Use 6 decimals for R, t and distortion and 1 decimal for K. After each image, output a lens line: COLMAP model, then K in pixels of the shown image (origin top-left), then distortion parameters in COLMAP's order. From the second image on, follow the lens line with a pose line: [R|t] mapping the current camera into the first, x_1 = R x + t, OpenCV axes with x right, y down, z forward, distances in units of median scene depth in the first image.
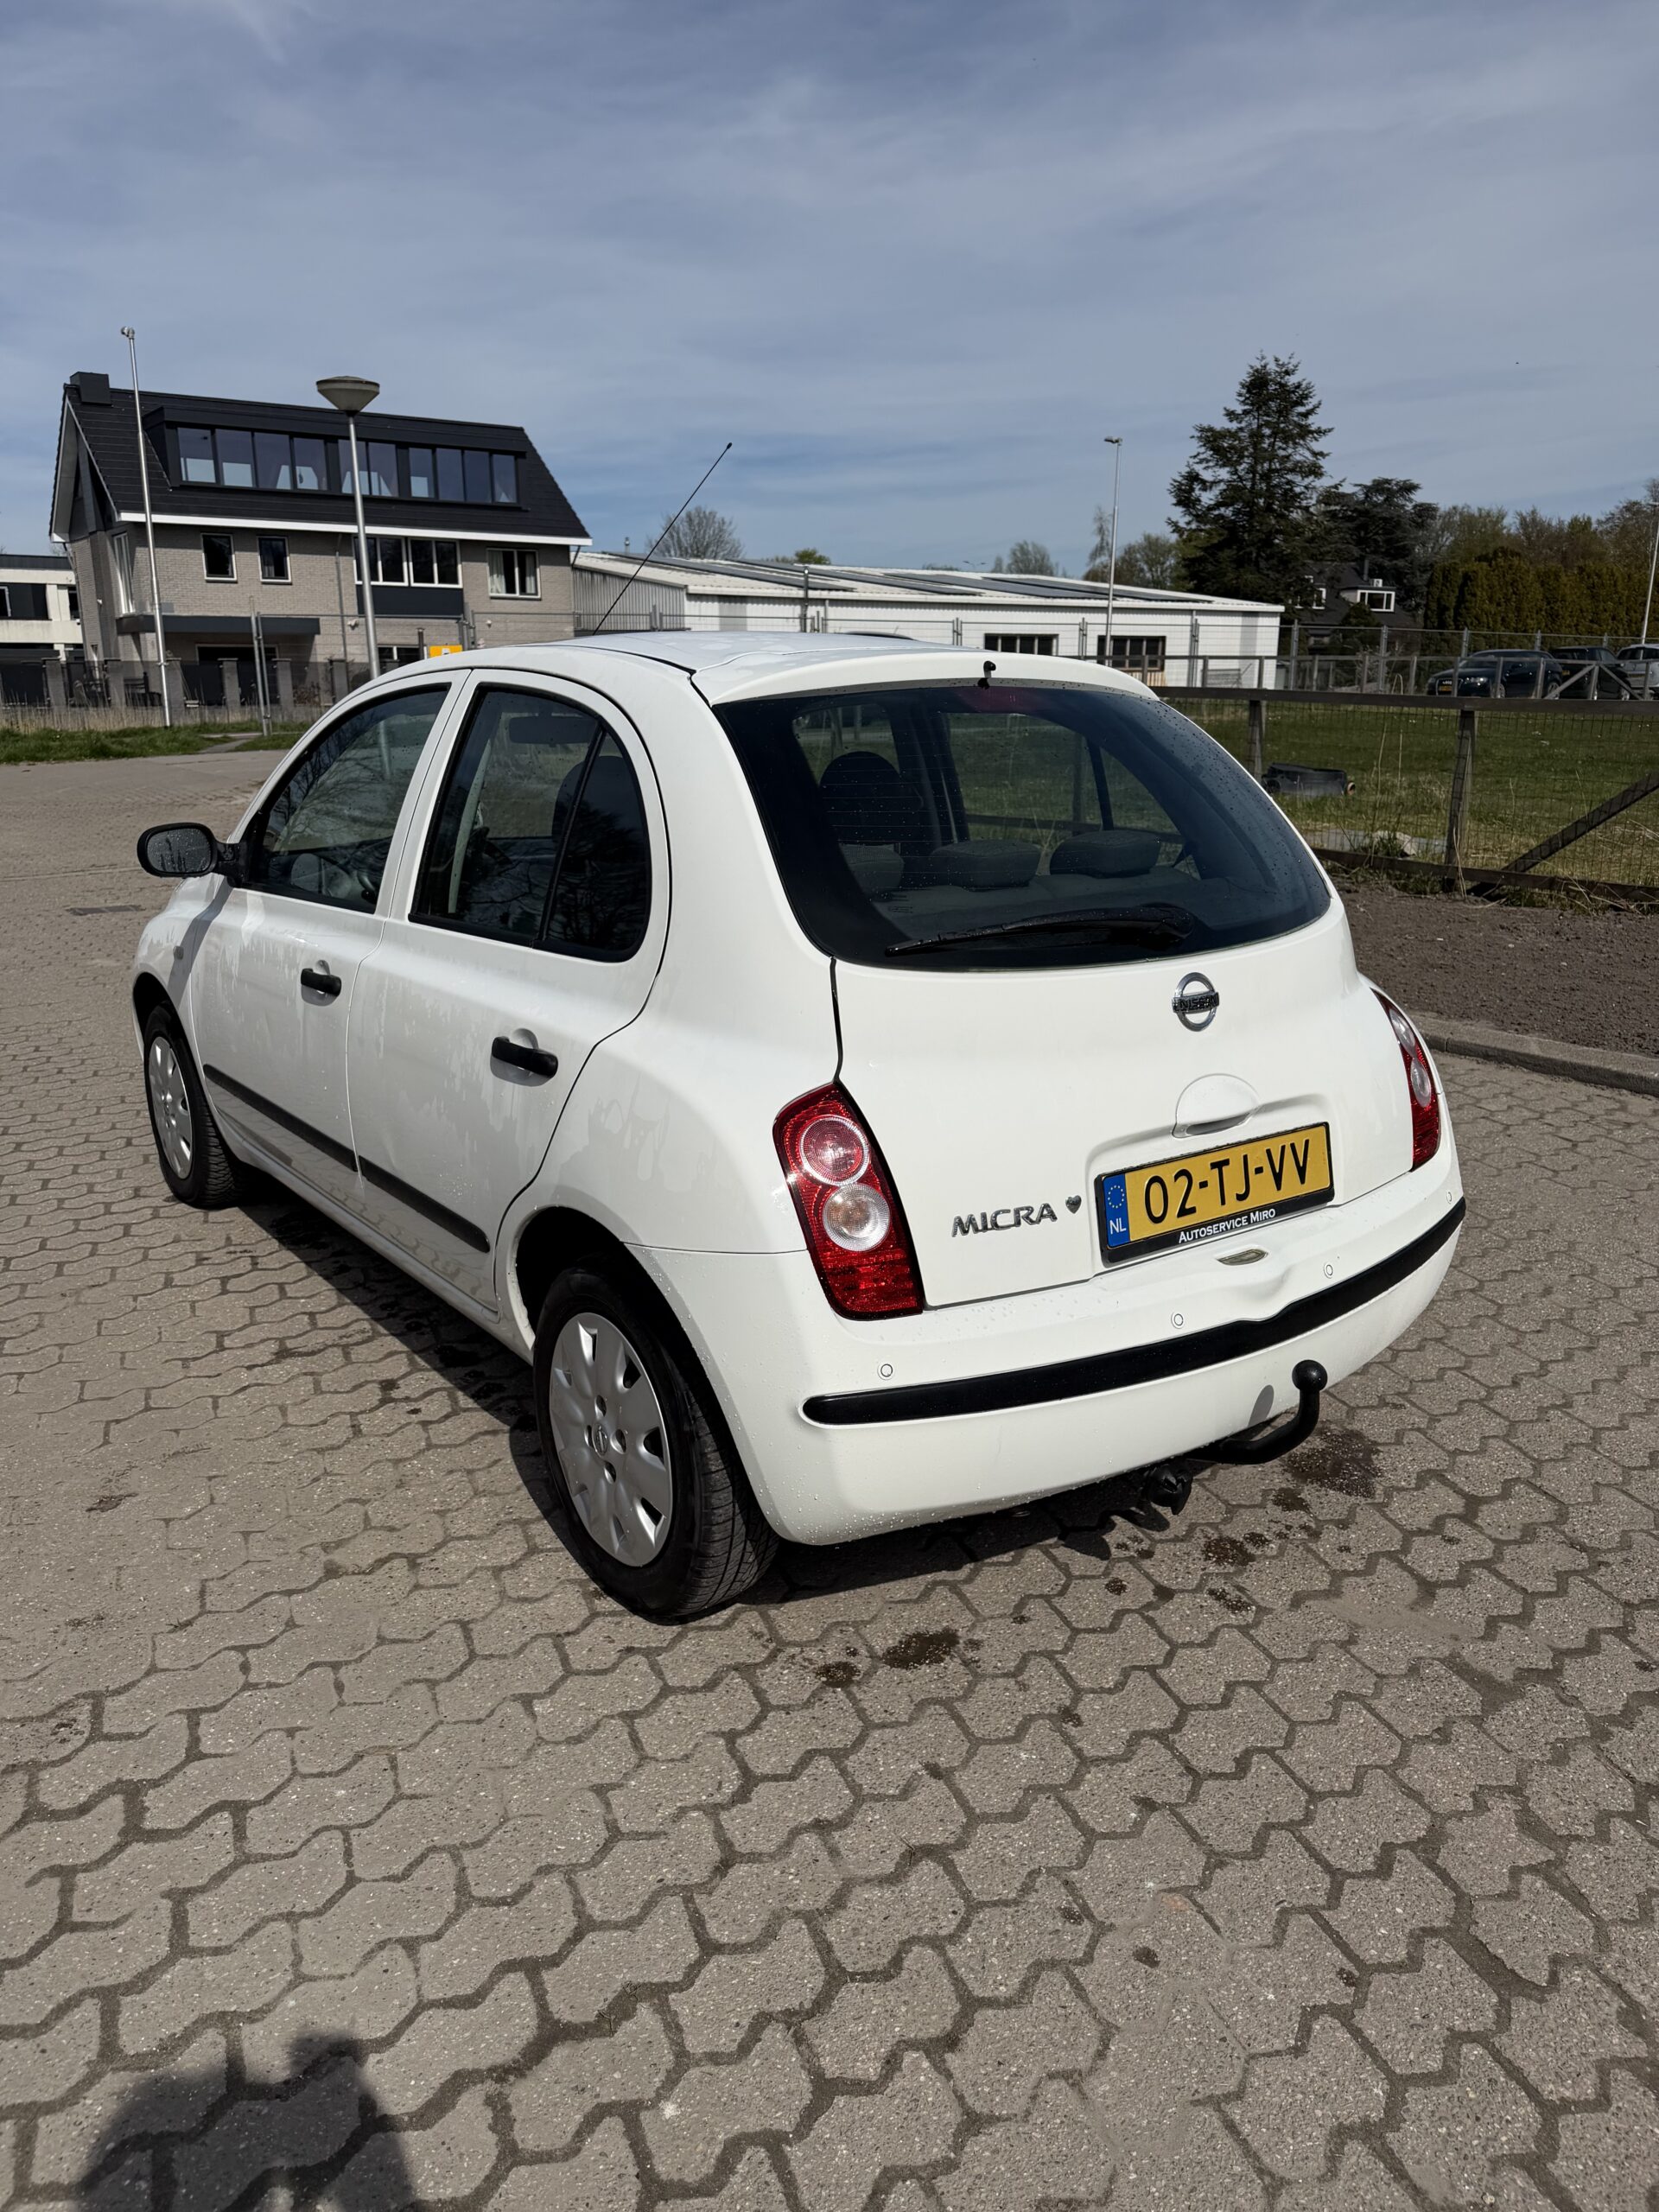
lens RADIAL K [[1590.1, 0, 829.5], [0, 1590.1, 1106.0], [0, 0, 1]] dist [-0.014493, -0.004281]
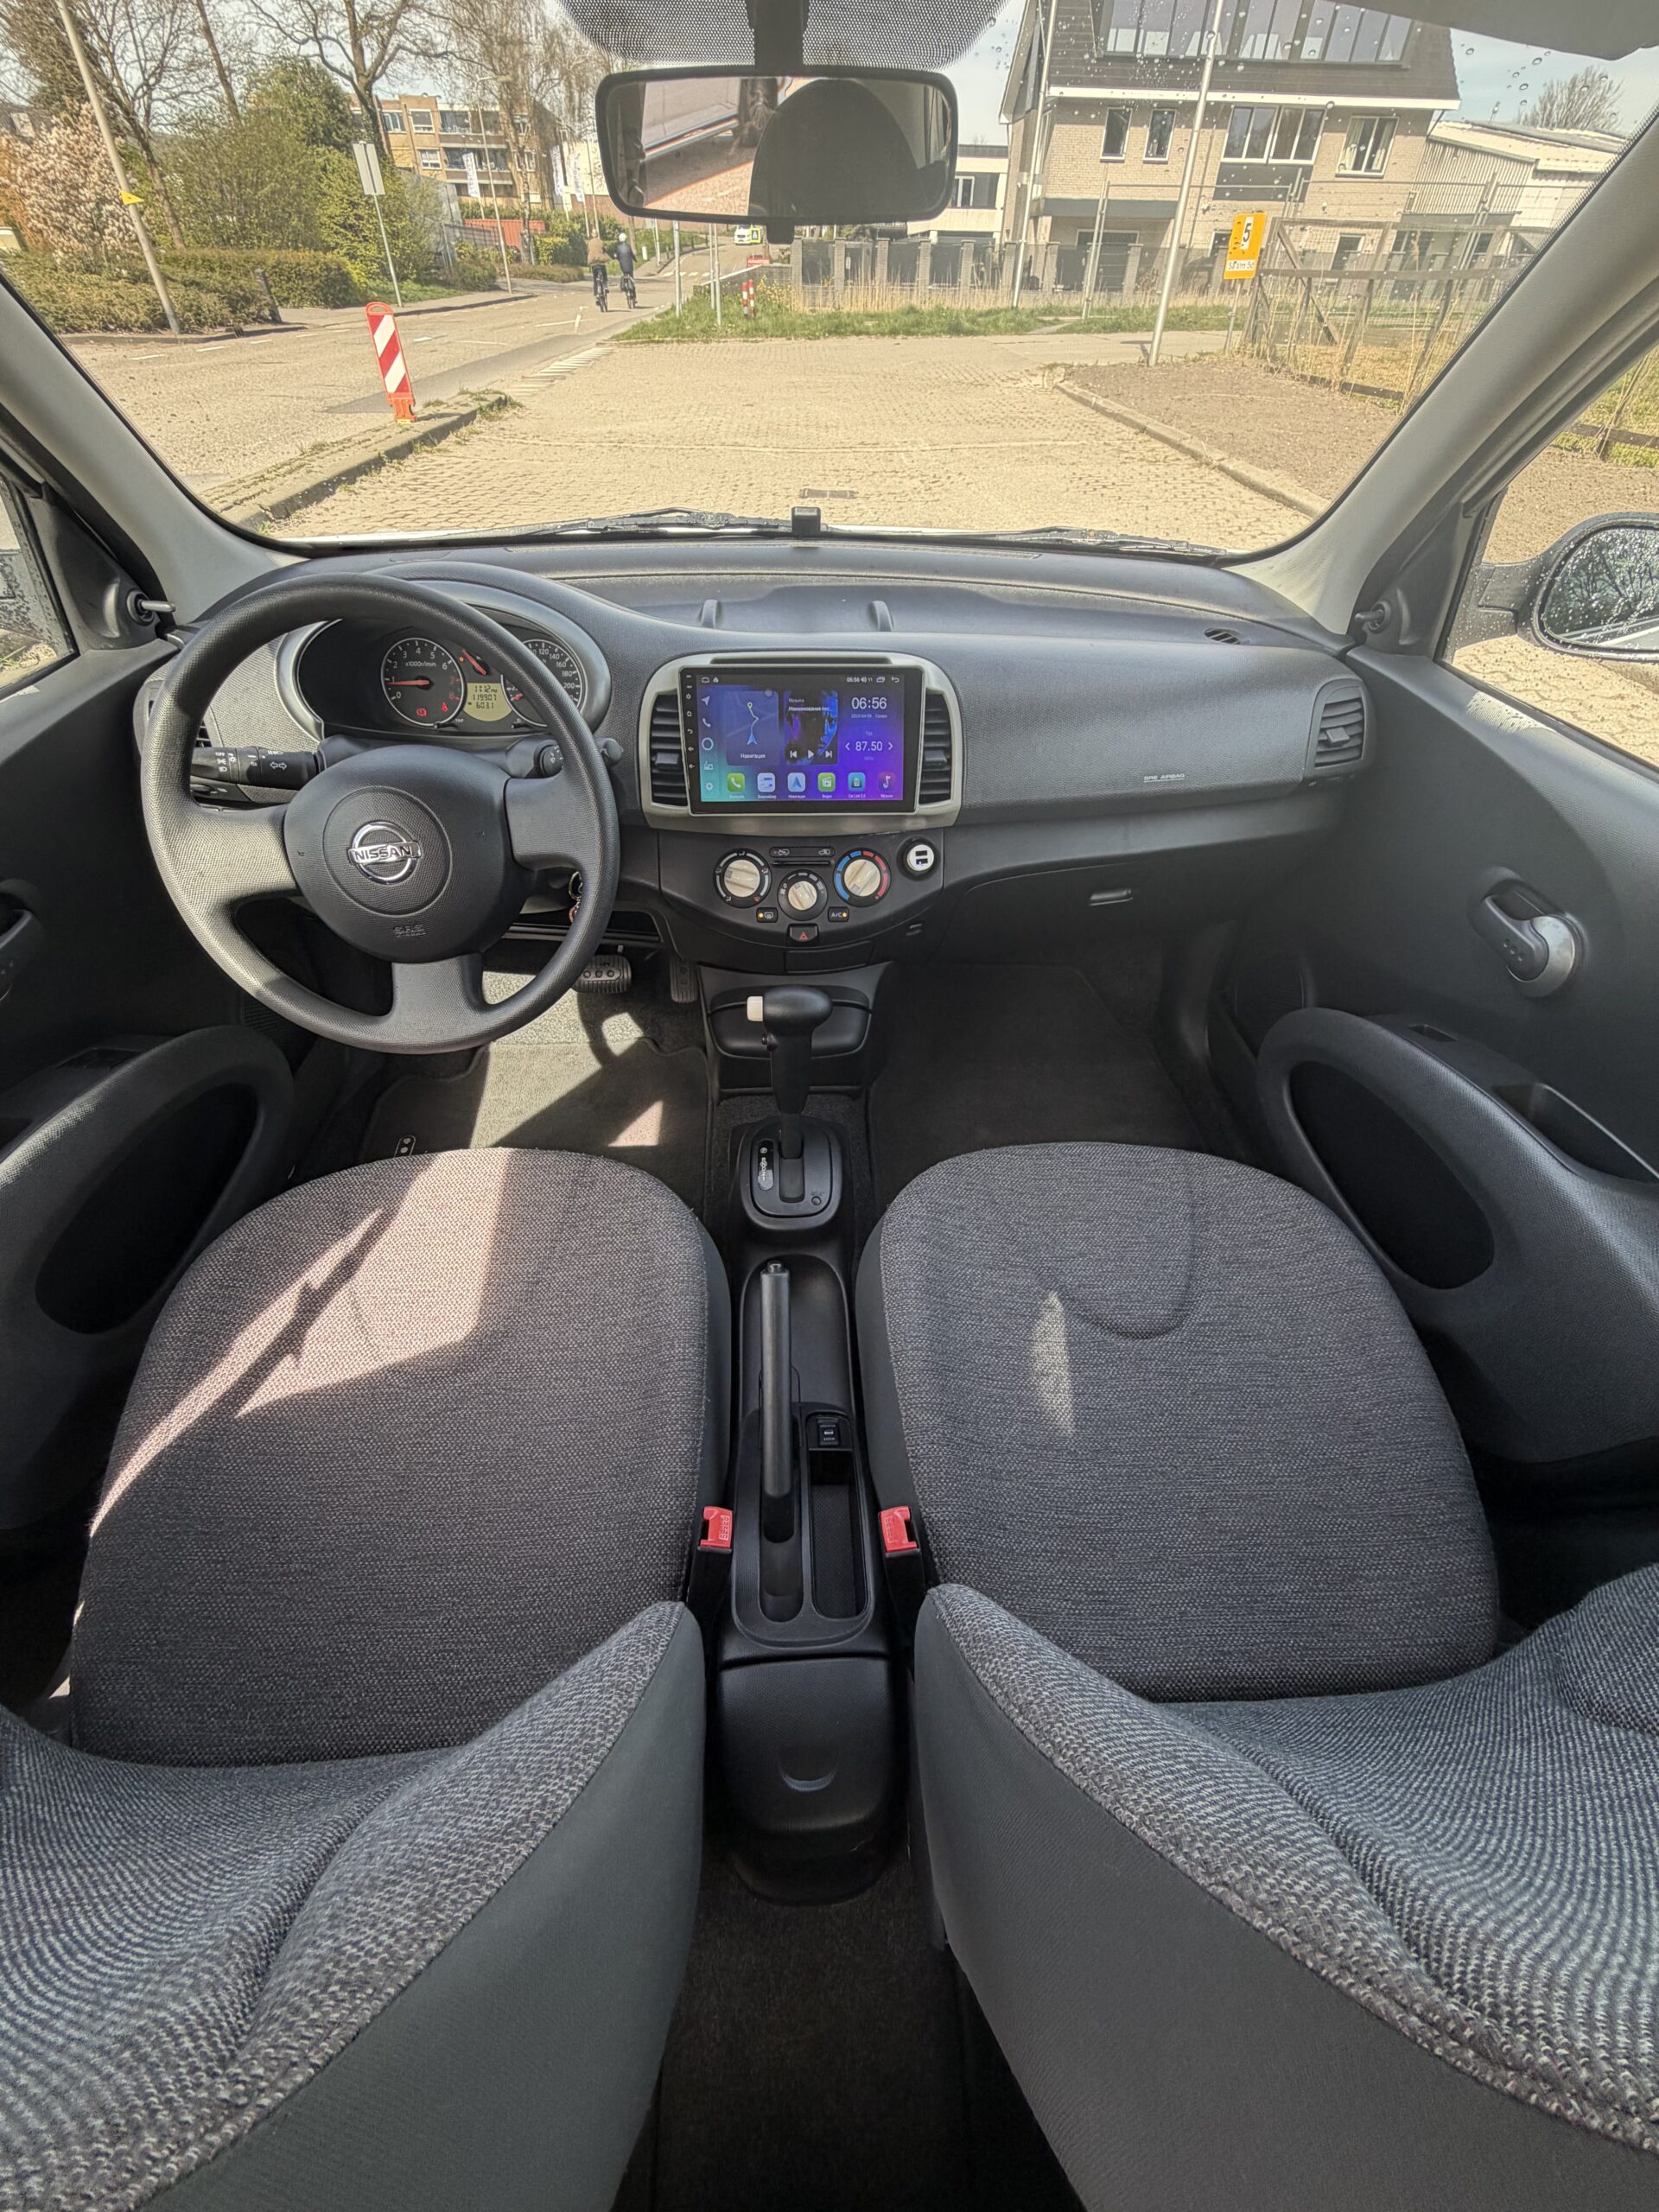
lens RADIAL K [[888.7, 0, 829.4], [0, 888.7, 1096.9], [0, 0, 1]] dist [-0.005049, -0.000405]
pose [[0.826515, 0.390968, -0.404990, 0.015429], [-0.156202, 0.850490, 0.502262, -0.252377], [0.540808, -0.351867, 0.764013, 1.178788]]
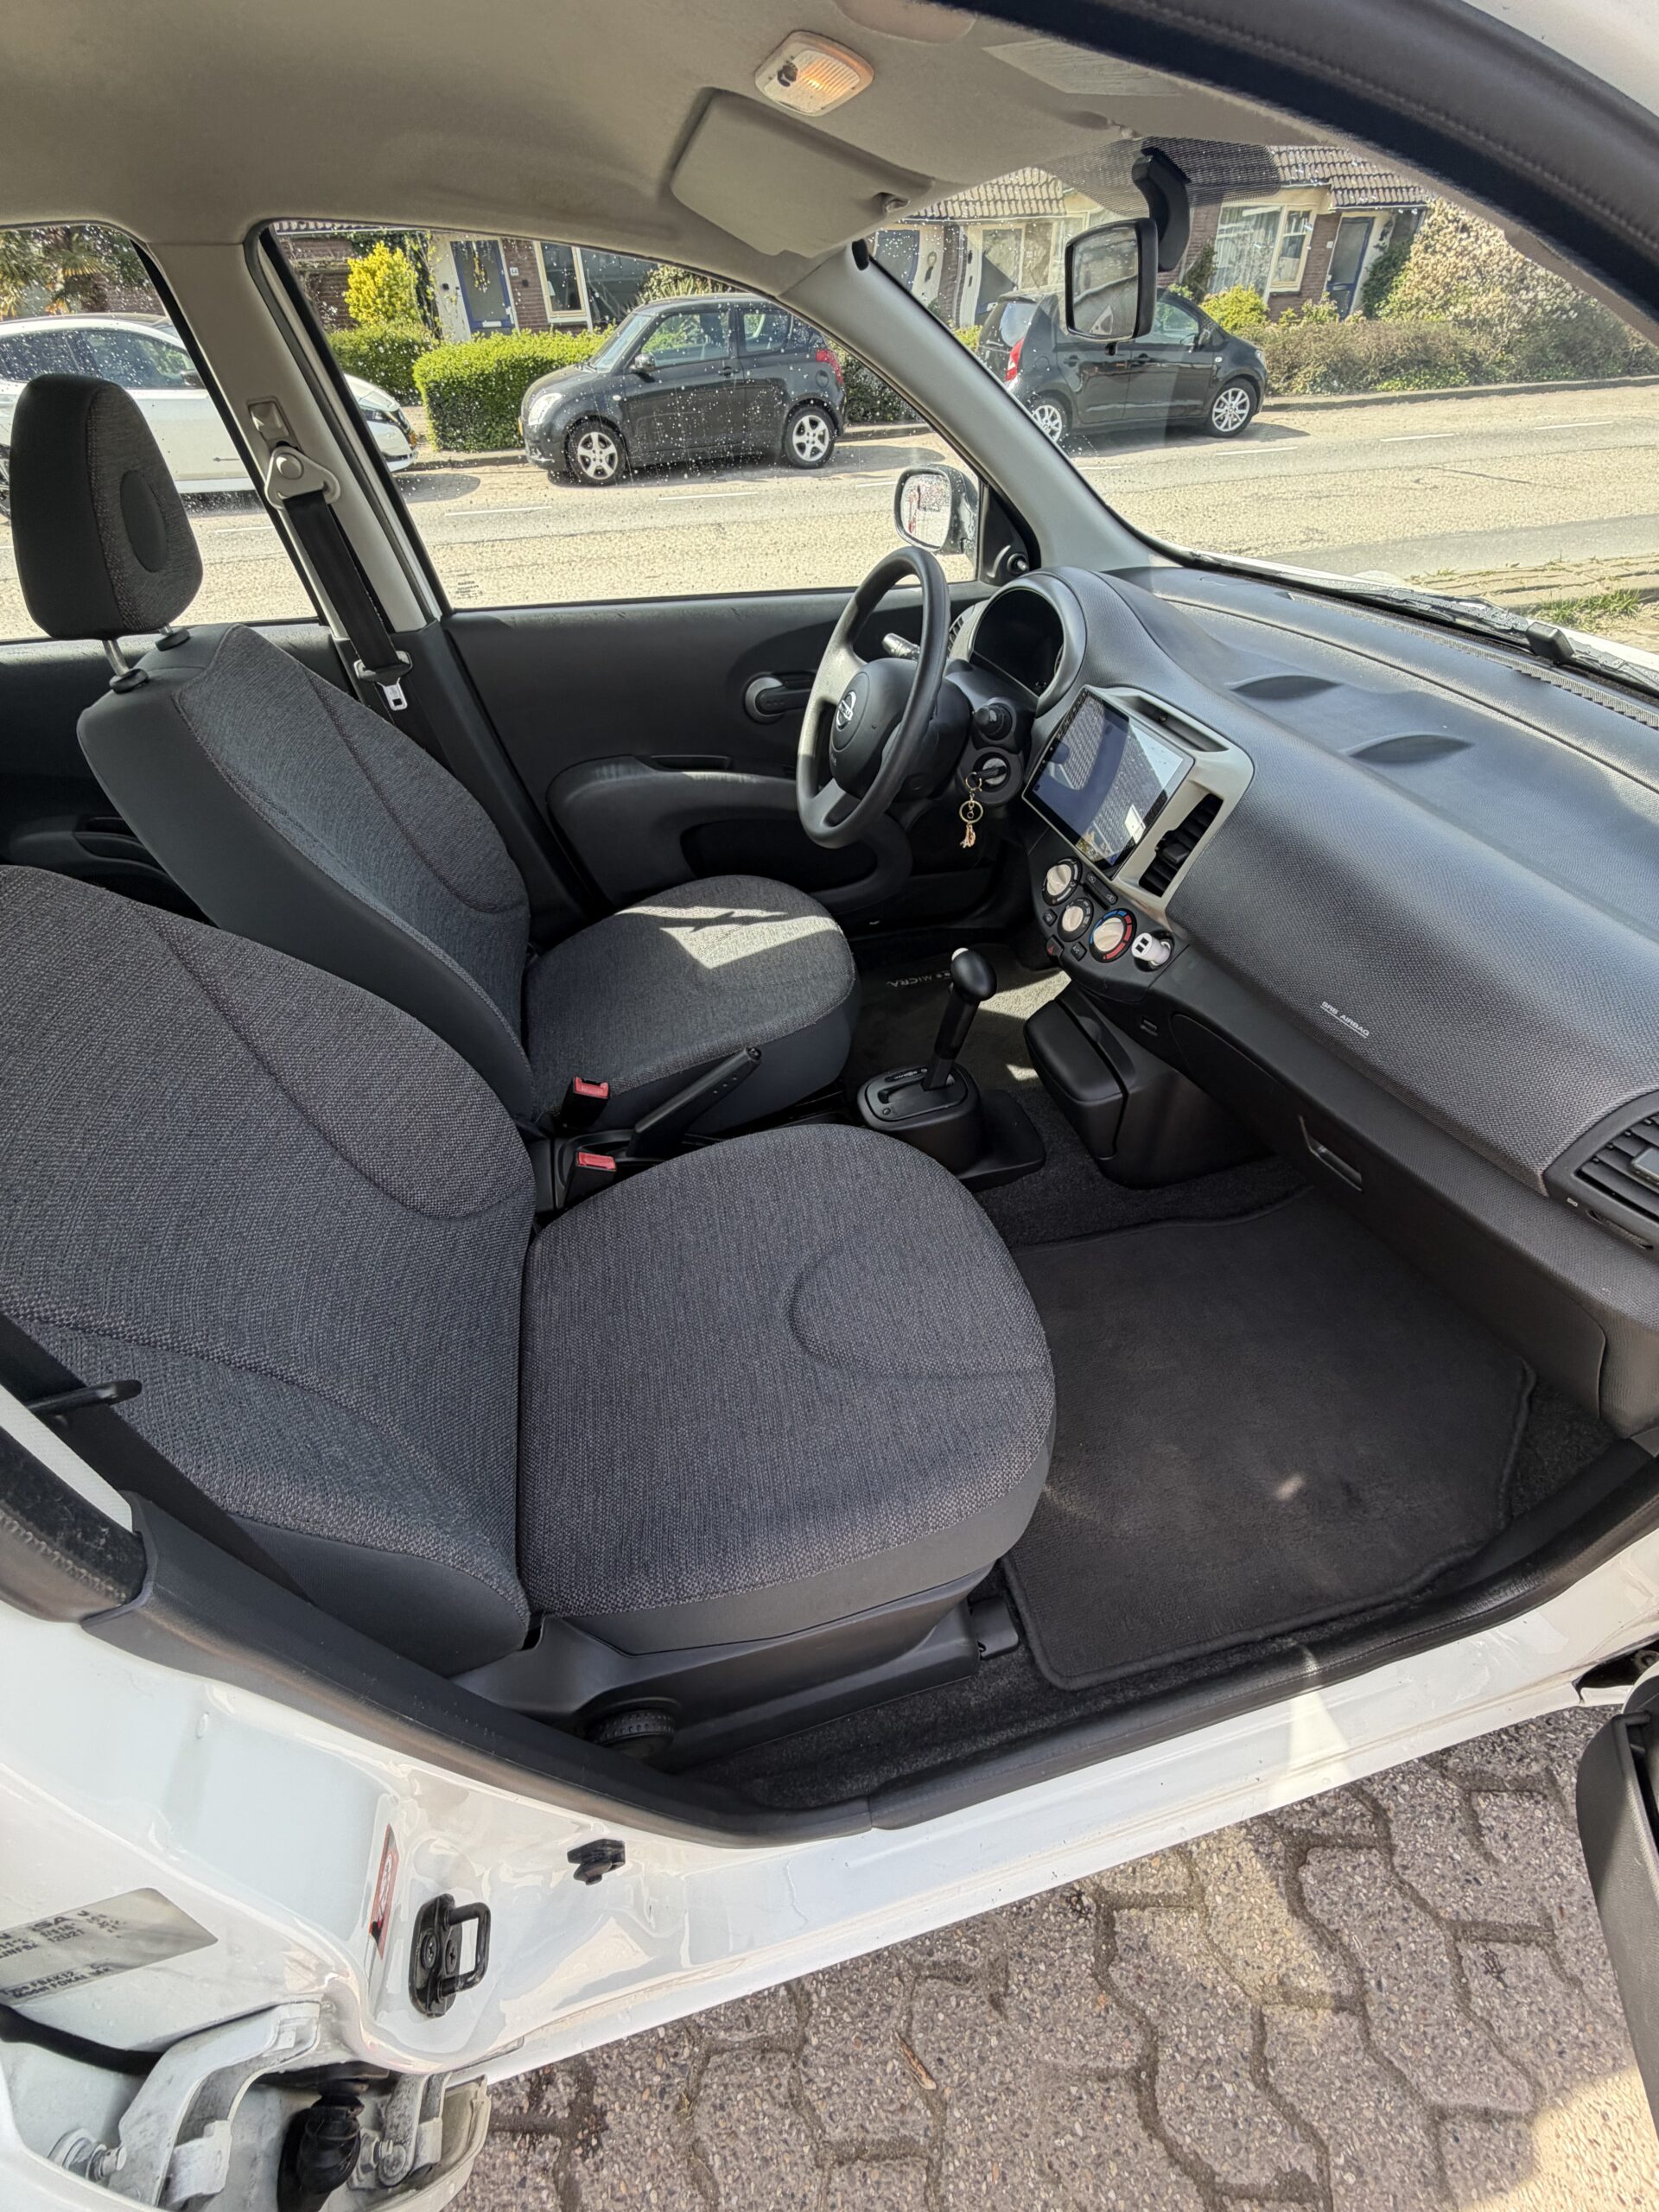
lens RADIAL K [[883.4, 0, 827.7], [0, 883.4, 1097.3], [0, 0, 1]] dist [-0.001219, -0.000130]
pose [[-0.396130, 0.616237, -0.680685, 0.167212], [-0.207041, 0.662291, 0.720073, -0.334992], [0.894547, 0.426173, -0.134767, 1.435422]]
